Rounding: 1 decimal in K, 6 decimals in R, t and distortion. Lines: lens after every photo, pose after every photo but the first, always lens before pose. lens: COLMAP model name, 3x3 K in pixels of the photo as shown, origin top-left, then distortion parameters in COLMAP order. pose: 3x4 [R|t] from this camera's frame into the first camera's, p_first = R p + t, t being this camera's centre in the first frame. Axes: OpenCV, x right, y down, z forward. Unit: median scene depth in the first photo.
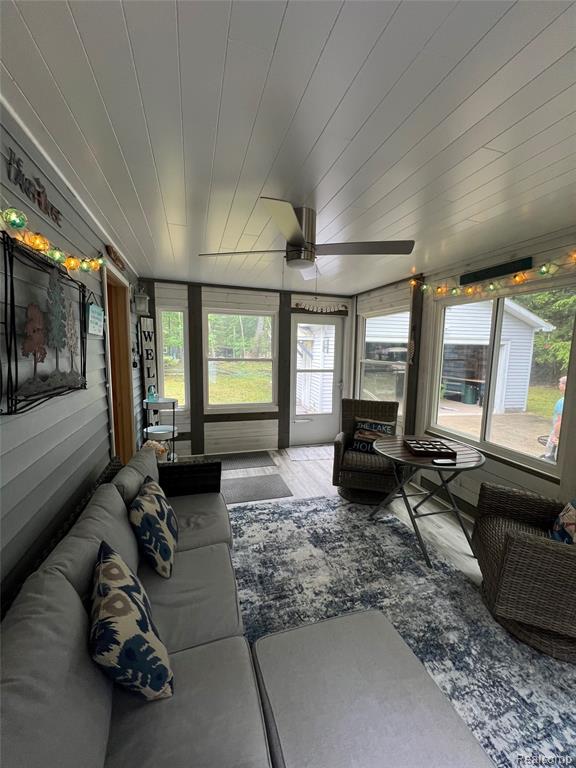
lens RADIAL K [[308.0, 0, 287.2], [0, 308.0, 384.3], [0, 0, 1]] dist [-0.001791, 0.000834]
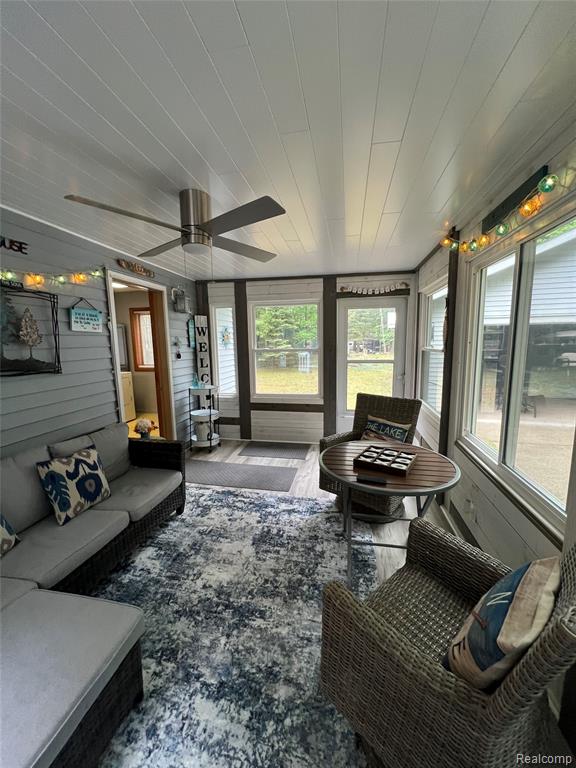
lens RADIAL K [[307.9, 0, 285.8], [0, 307.9, 383.6], [0, 0, 1]] dist [-0.001118, 0.000120]
pose [[0.878708, 0.031455, -0.476323, 0.458837], [-0.021021, 0.999408, 0.027218, 0.001555], [0.476897, -0.013904, 0.878849, 0.162228]]
